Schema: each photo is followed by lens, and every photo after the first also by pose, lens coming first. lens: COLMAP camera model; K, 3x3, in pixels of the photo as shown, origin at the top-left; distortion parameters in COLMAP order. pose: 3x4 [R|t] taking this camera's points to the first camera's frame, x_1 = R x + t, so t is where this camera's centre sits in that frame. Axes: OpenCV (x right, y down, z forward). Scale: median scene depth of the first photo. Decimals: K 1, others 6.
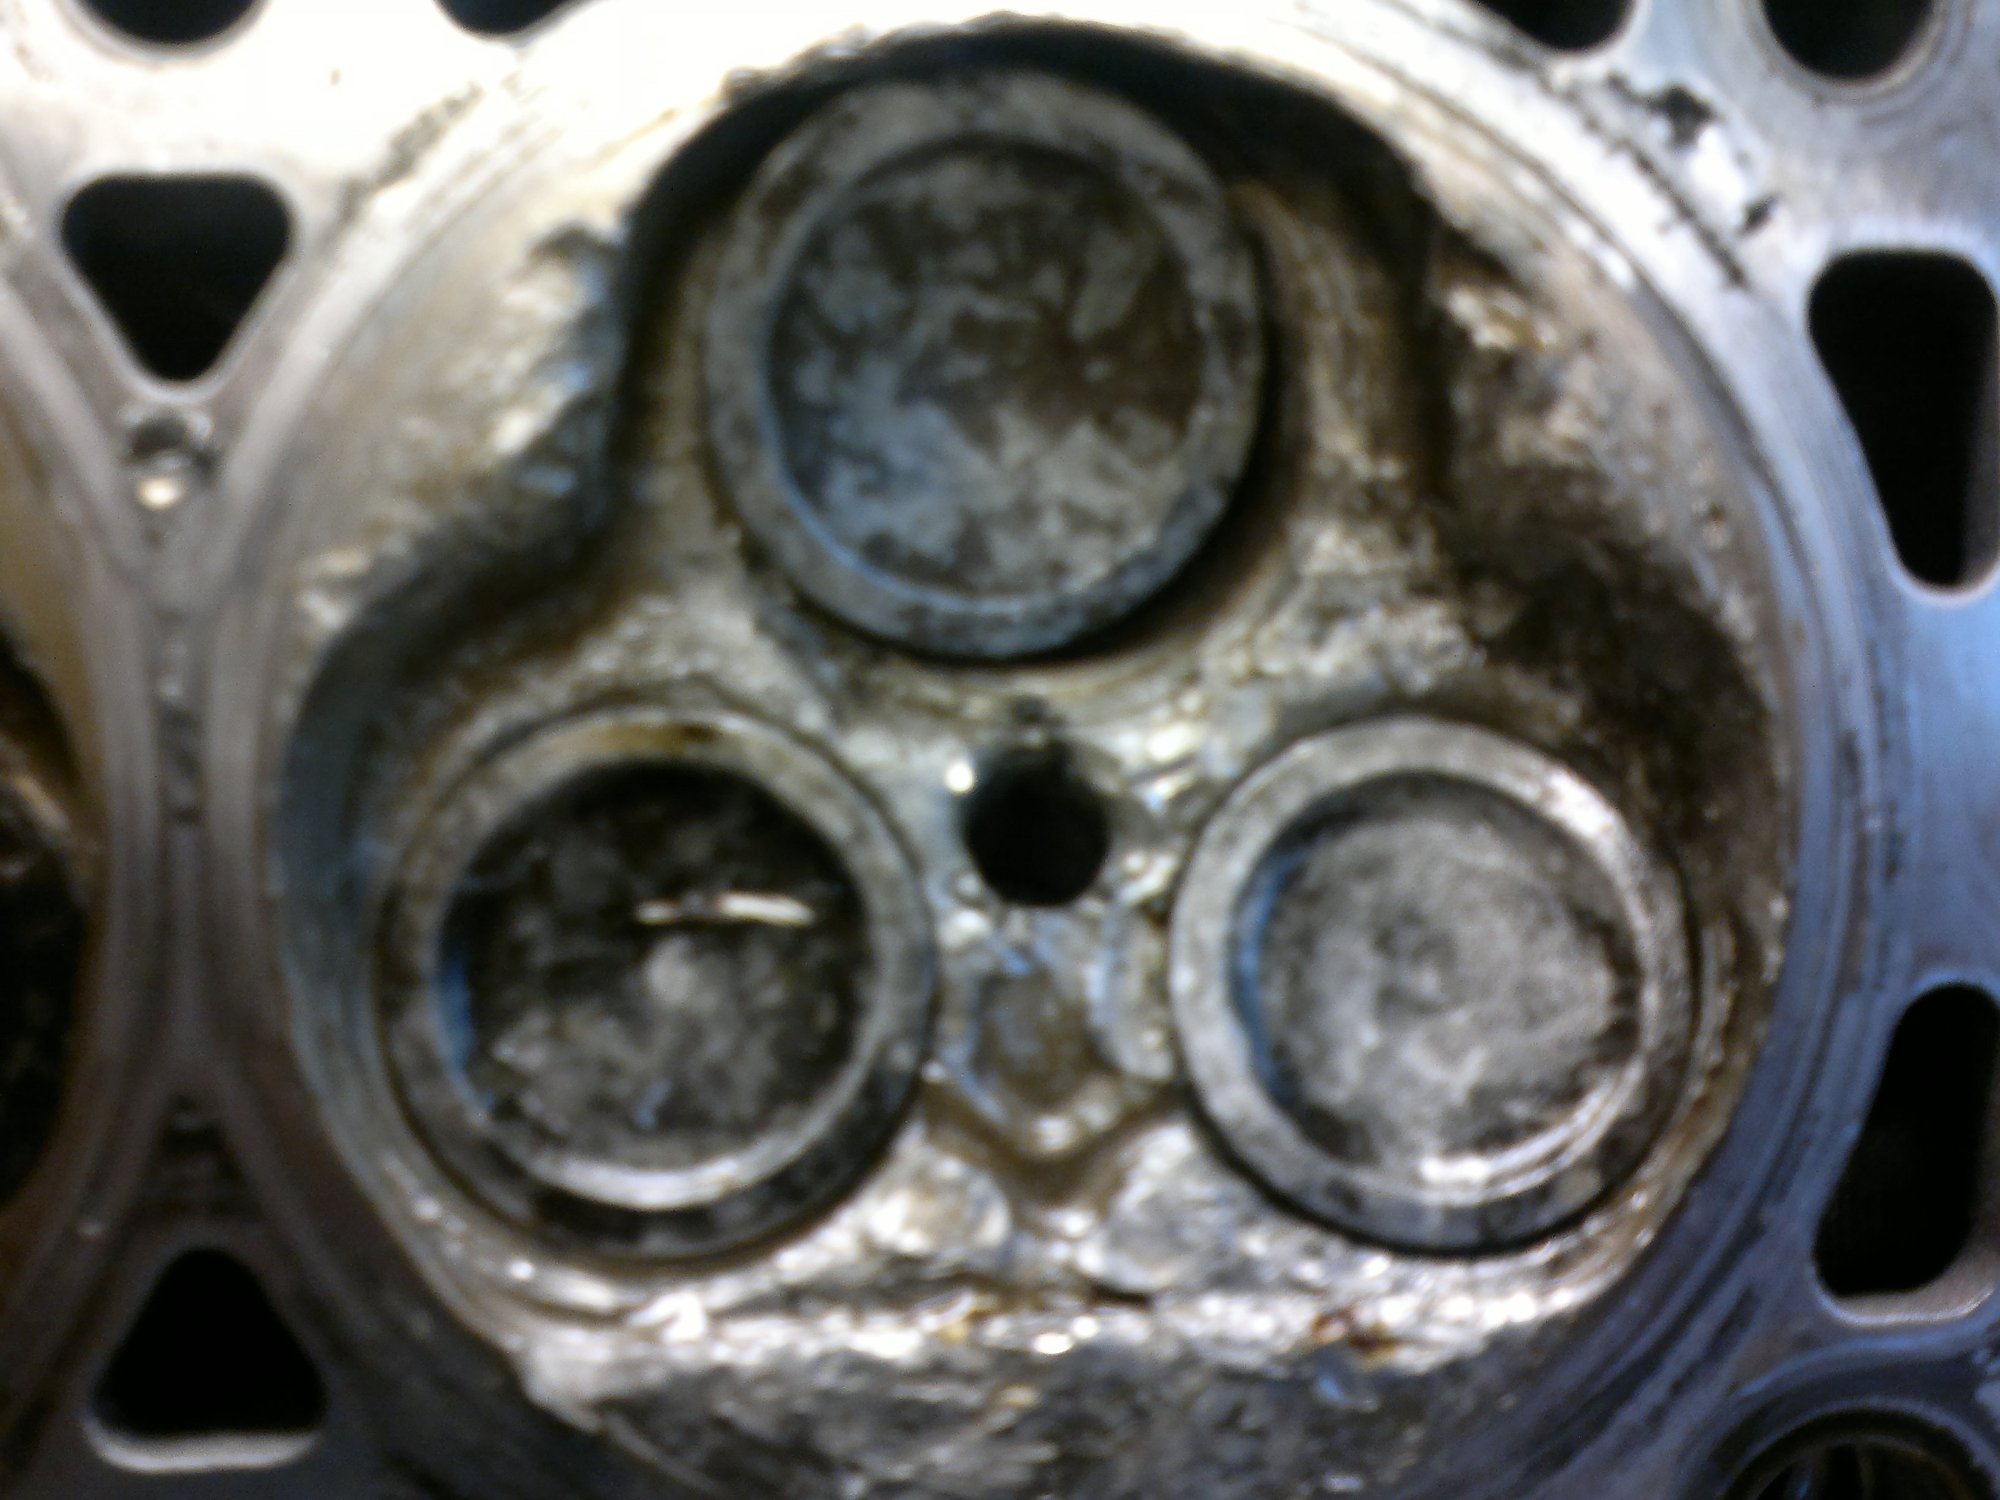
lens RADIAL K [[1987.9, 0, 1000.0], [0, 1987.9, 750.0], [0, 0, 1]] dist [-0.000144, -0.019327]
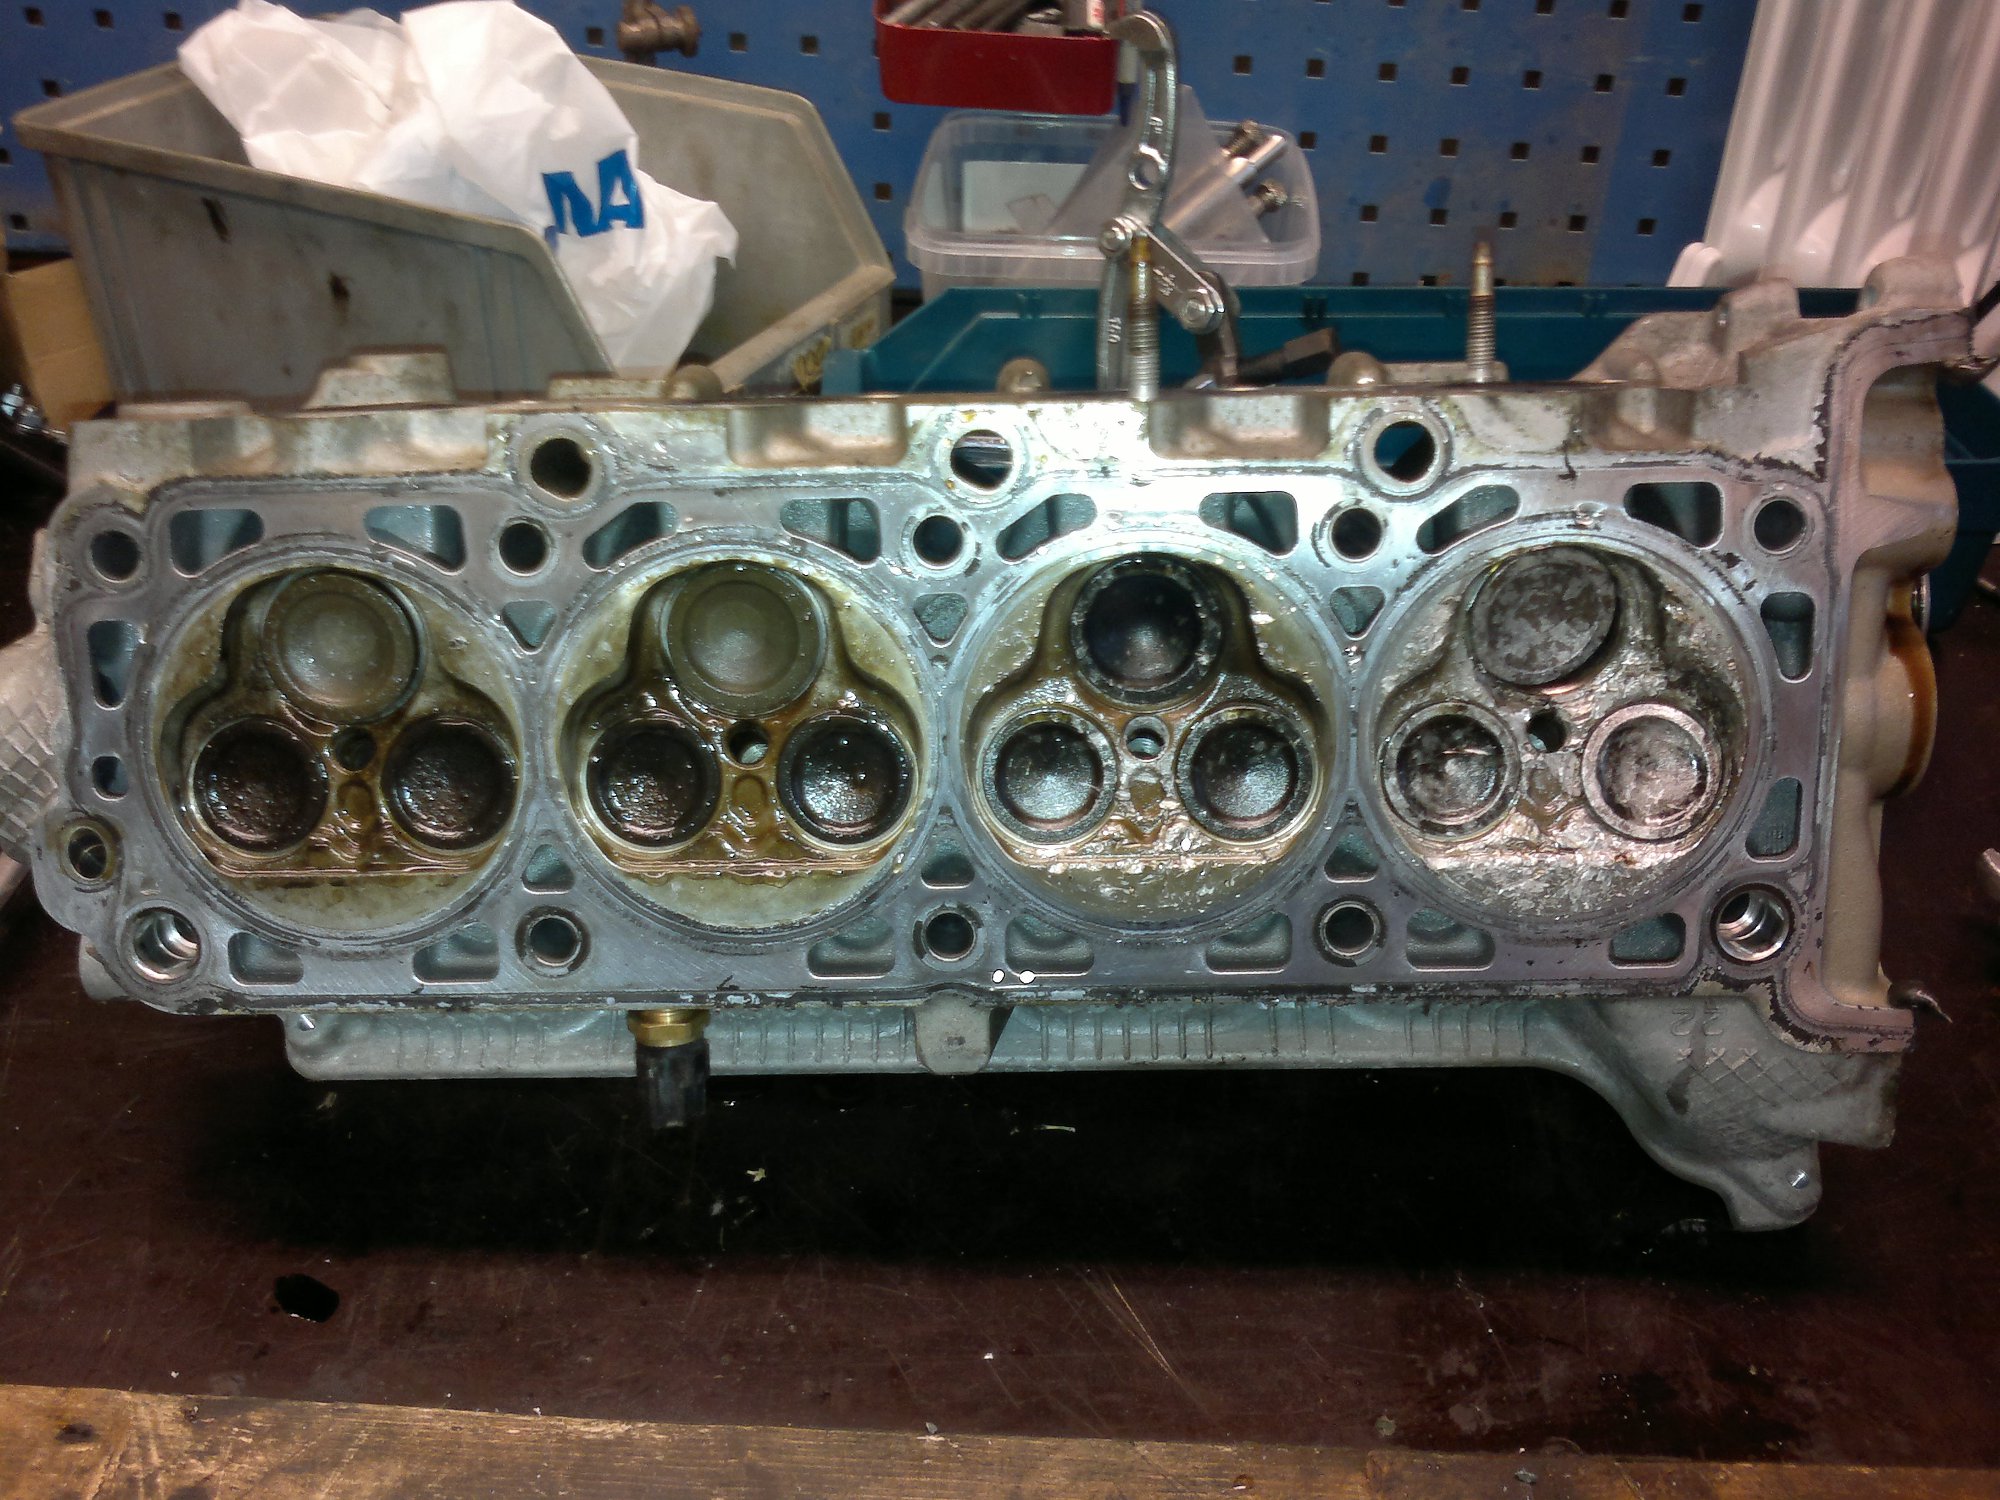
lens RADIAL K [[1987.9, 0, 1000.0], [0, 1987.9, 750.0], [0, 0, 1]] dist [-0.000144, -0.019327]
pose [[0.992256, 0.021495, -0.122333, -0.569898], [0.004909, 0.977355, 0.211551, -0.756192], [0.124110, -0.210513, 0.969681, -2.911935]]
